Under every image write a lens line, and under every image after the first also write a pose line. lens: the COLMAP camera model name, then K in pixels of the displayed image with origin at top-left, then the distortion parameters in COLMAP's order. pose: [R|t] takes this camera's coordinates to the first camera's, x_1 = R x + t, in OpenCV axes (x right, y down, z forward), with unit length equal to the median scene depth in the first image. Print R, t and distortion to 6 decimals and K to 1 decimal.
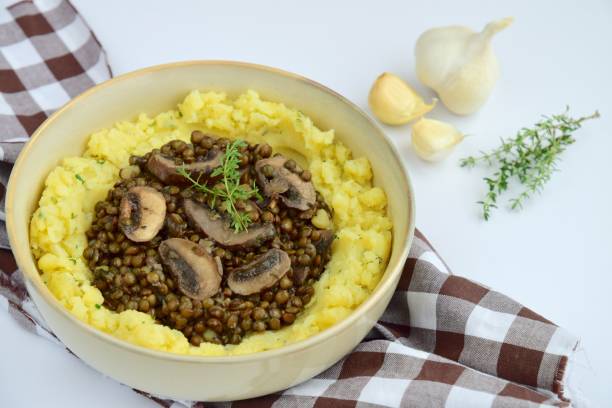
lens RADIAL K [[960.0, 0, 306.0], [0, 960.0, 204.0], [0, 0, 1]] dist [0.011270, 0.039614]
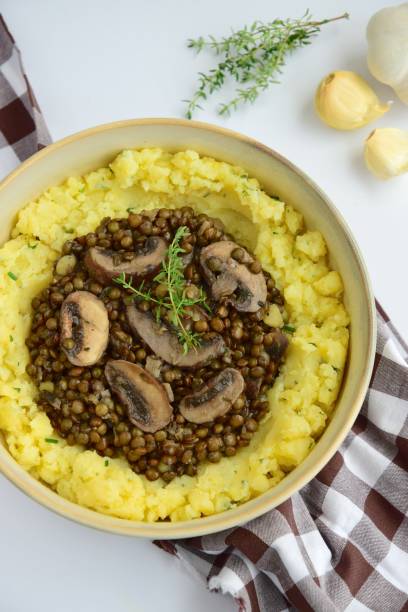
lens RADIAL K [[960.0, 0, 204.0], [0, 960.0, 306.0], [0, 0, 1]] dist [0.011270, 0.039614]
pose [[0.998852, -0.031049, -0.036487, -0.017936], [0.041193, 0.945449, 0.323154, -0.308186], [0.024464, -0.324286, 0.945643, 0.120460]]
